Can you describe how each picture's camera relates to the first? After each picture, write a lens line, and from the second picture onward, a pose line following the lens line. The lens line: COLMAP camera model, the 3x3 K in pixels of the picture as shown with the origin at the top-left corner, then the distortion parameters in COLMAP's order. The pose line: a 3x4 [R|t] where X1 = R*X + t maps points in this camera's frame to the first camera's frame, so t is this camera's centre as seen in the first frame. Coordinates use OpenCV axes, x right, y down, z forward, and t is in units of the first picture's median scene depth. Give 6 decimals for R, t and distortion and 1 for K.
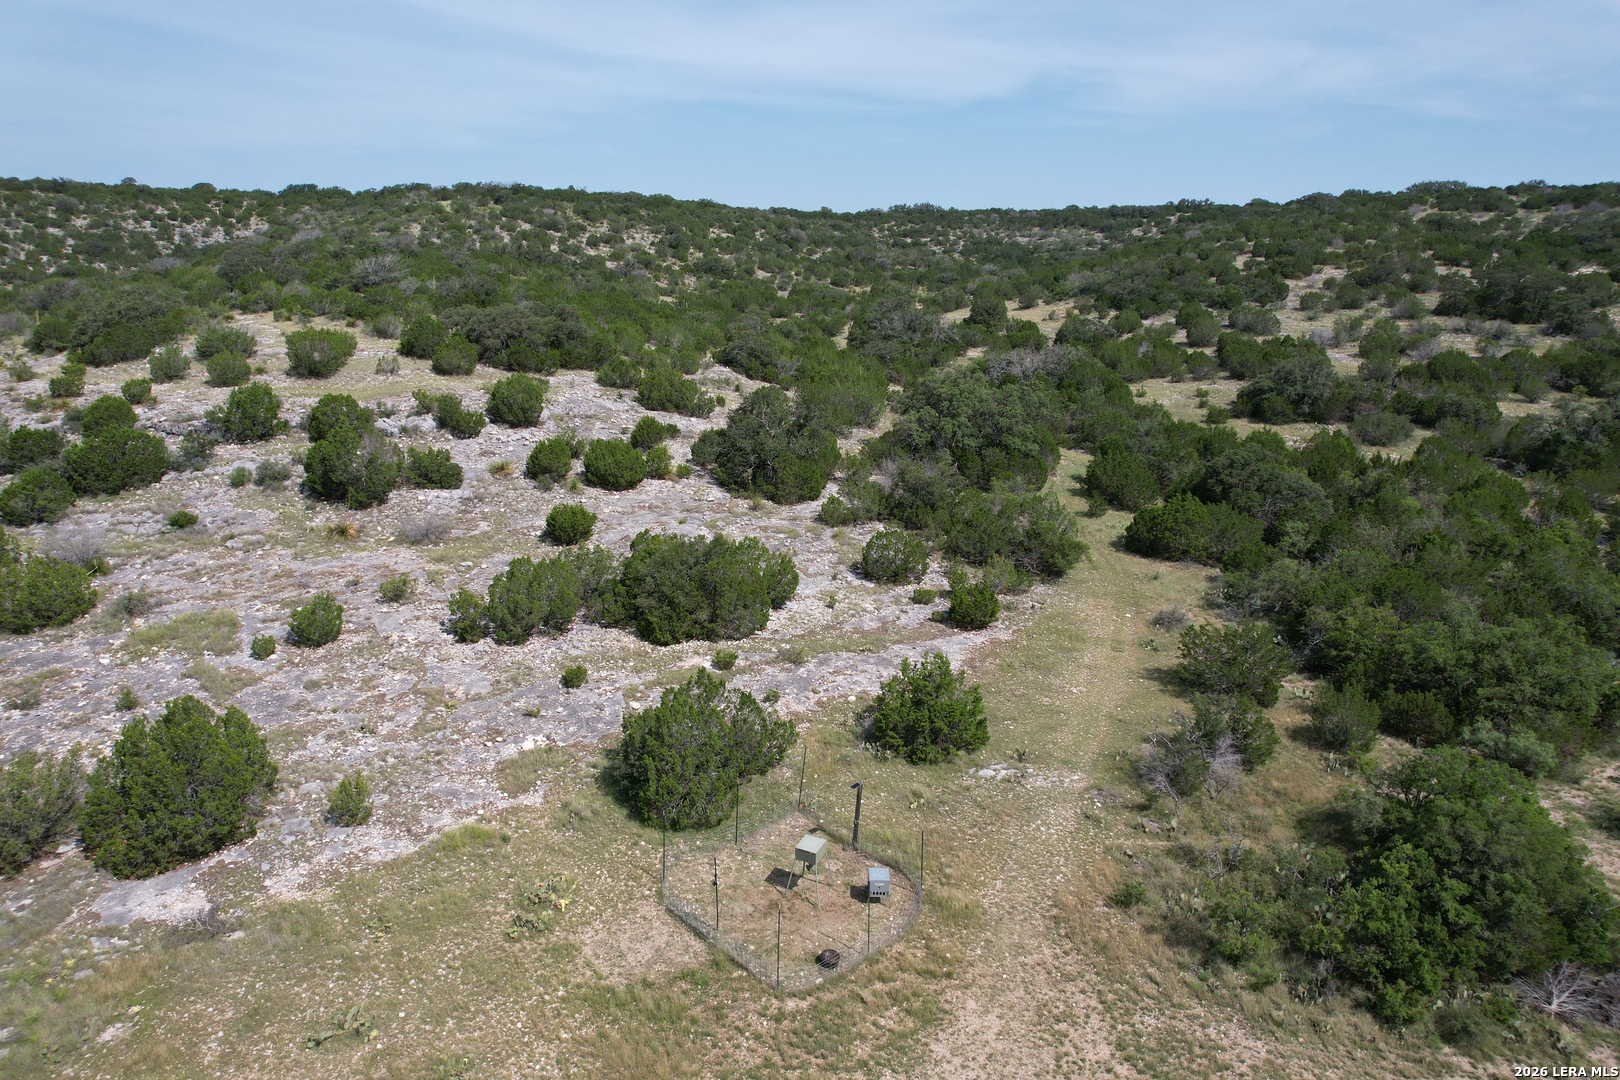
lens RADIAL K [[1035.5, 0, 810.3], [0, 1035.5, 535.0], [0, 0, 1]] dist [-0.076535, 0.067942]
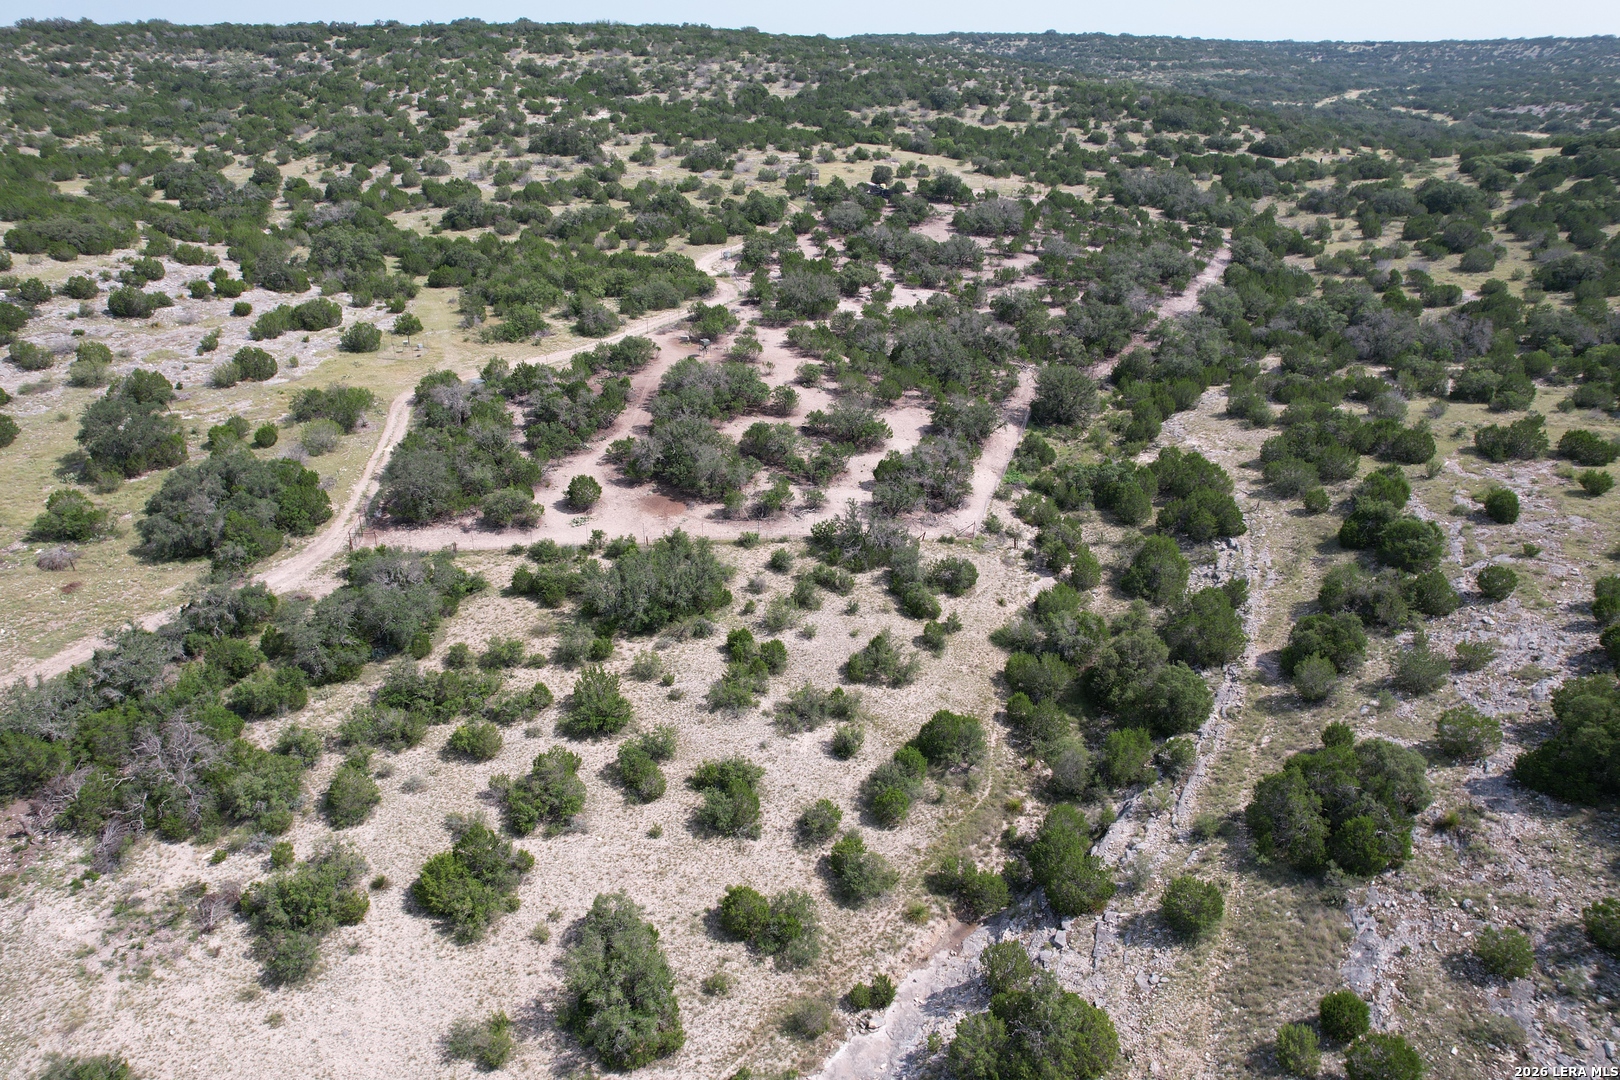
lens RADIAL K [[1035.5, 0, 806.0], [0, 1035.5, 538.6], [0, 0, 1]] dist [-0.076535, 0.067942]
pose [[0.731267, -0.302708, 0.611241, -0.696125], [0.171307, 0.948912, 0.264989, 0.081291], [-0.660229, -0.089068, 0.745765, -1.497816]]
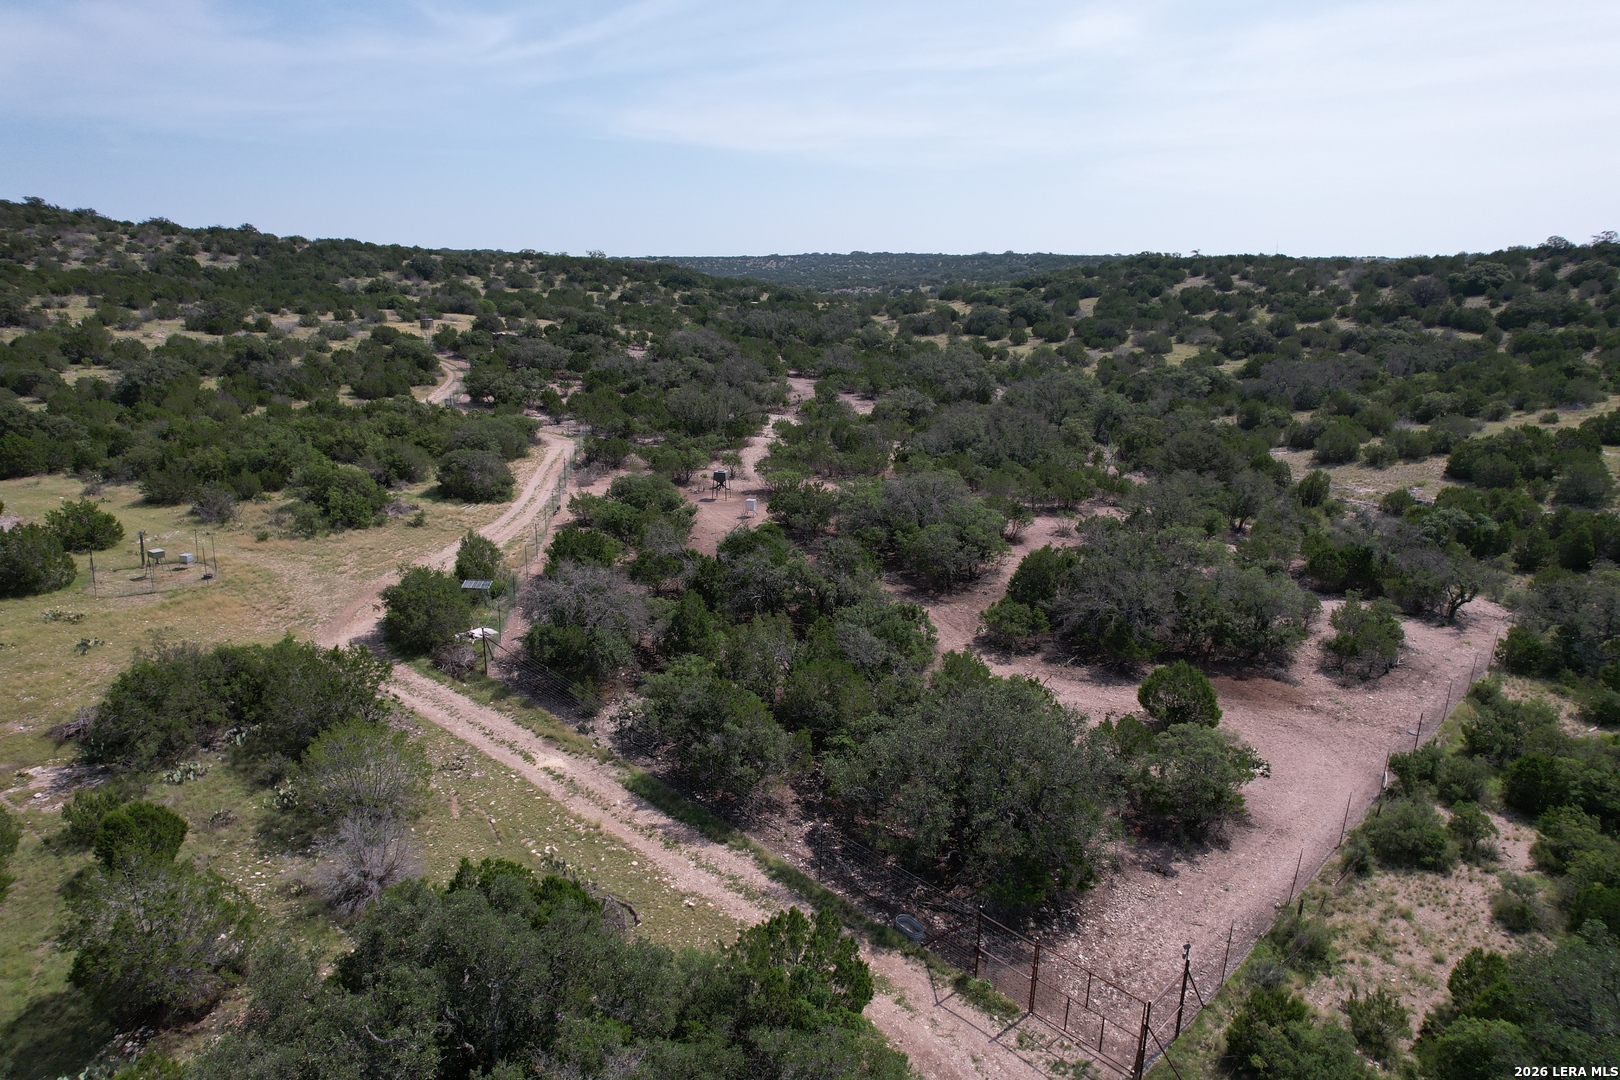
lens RADIAL K [[1035.5, 0, 813.5], [0, 1035.5, 544.7], [0, 0, 1]] dist [-0.076535, 0.067942]
pose [[0.156458, -0.258166, 0.953347, -0.644242], [0.251016, 0.943936, 0.214422, 0.063925], [-0.955255, 0.205757, 0.212490, -0.273618]]
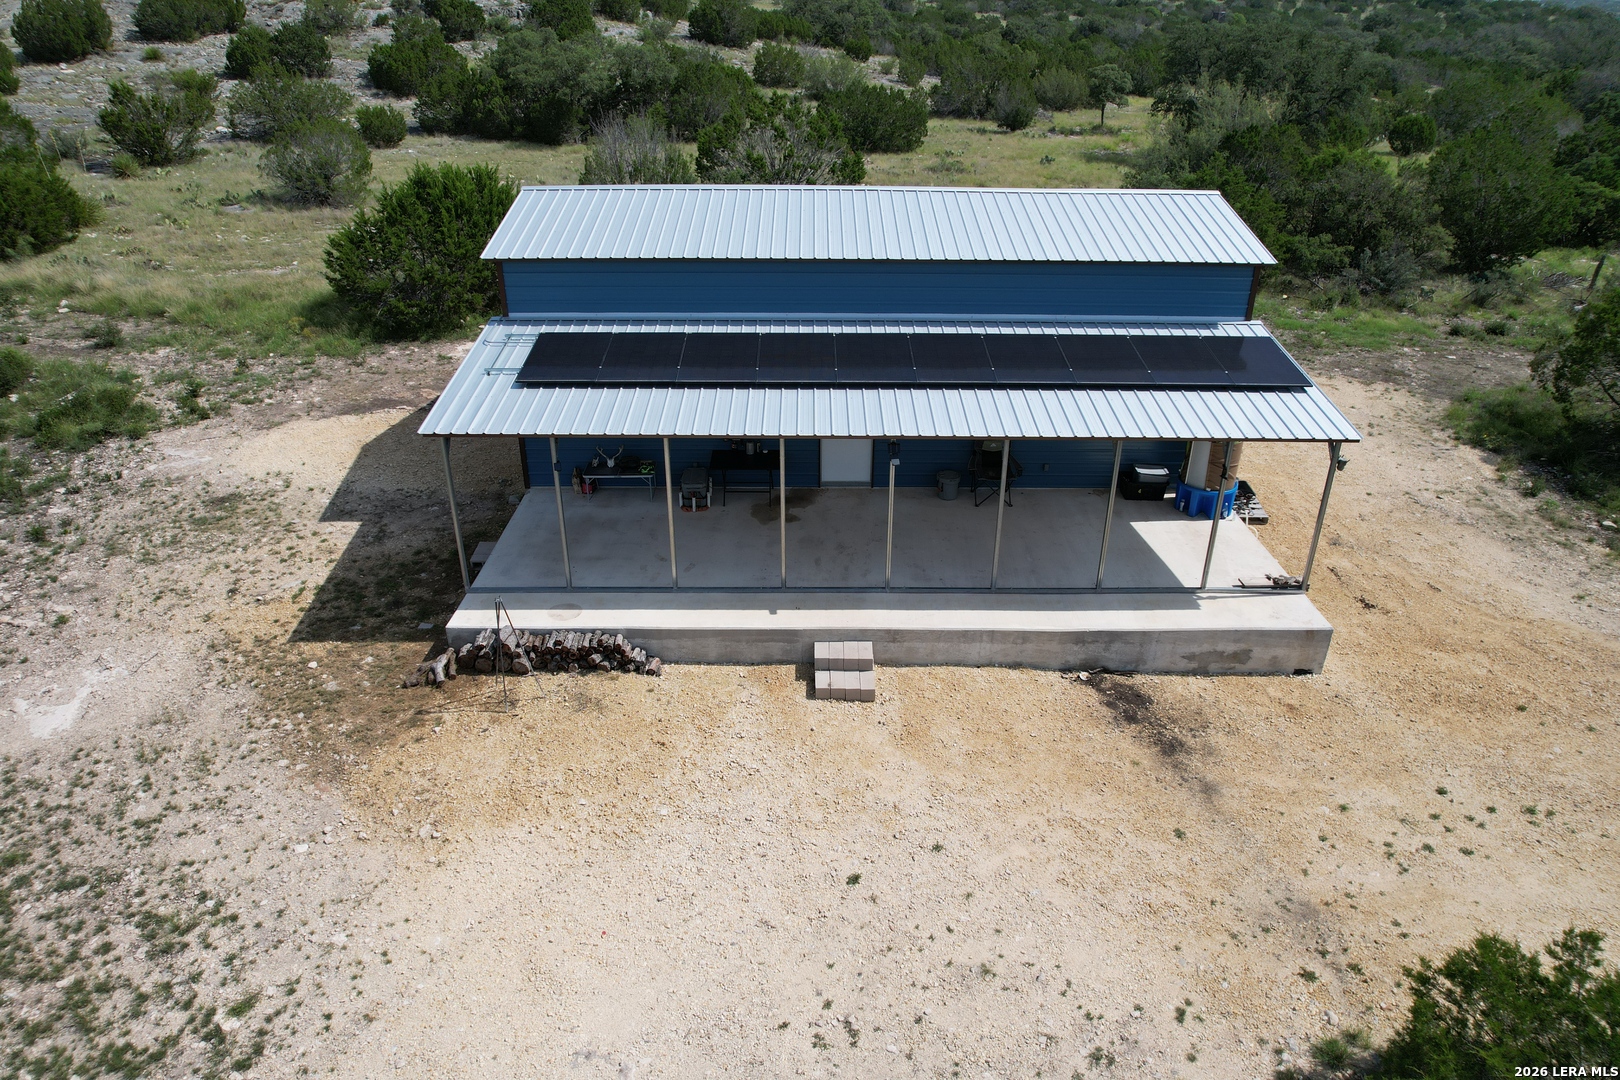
lens RADIAL K [[1035.5, 0, 804.1], [0, 1035.5, 544.3], [0, 0, 1]] dist [-0.076535, 0.067942]
pose [[0.672961, -0.337934, 0.657970, -1.197128], [0.191288, 0.938785, 0.286515, 0.177107], [-0.714516, -0.066951, 0.696409, -0.116376]]
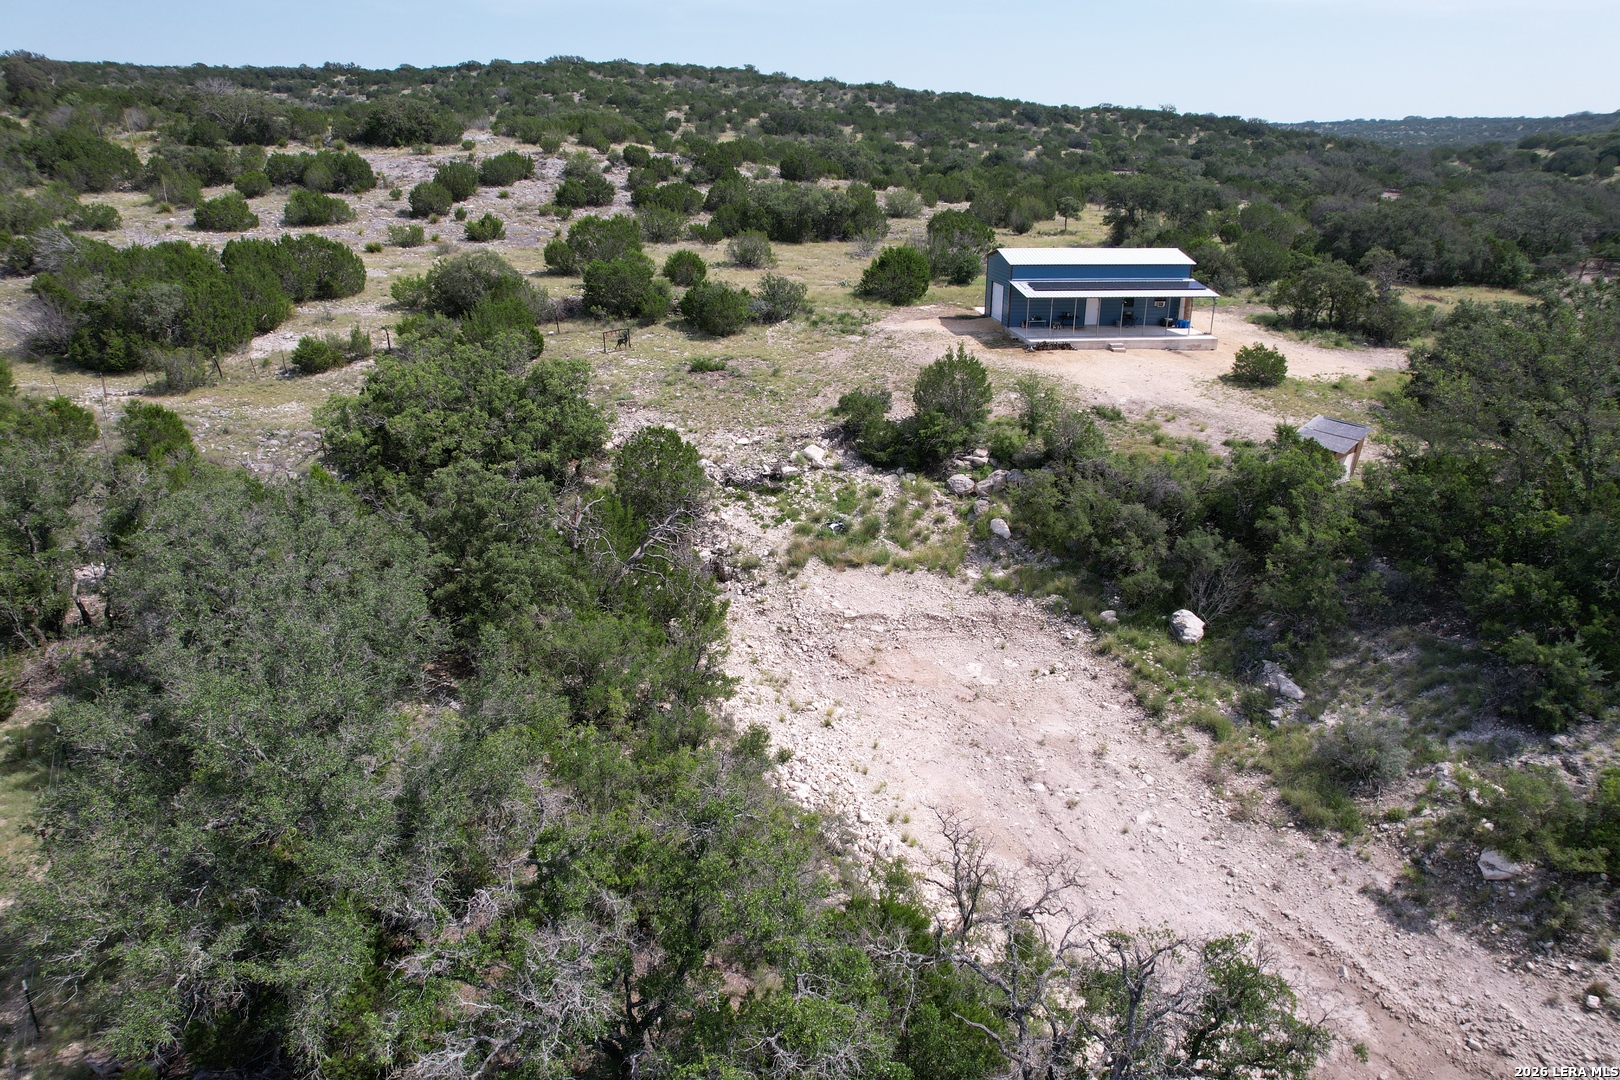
lens RADIAL K [[1035.5, 0, 810.2], [0, 1035.5, 541.7], [0, 0, 1]] dist [-0.076535, 0.067942]
pose [[0.575354, -0.302252, 0.760007, -1.784858], [0.211609, 0.952584, 0.218643, 0.168977], [-0.790056, 0.035027, 0.612033, -0.270953]]
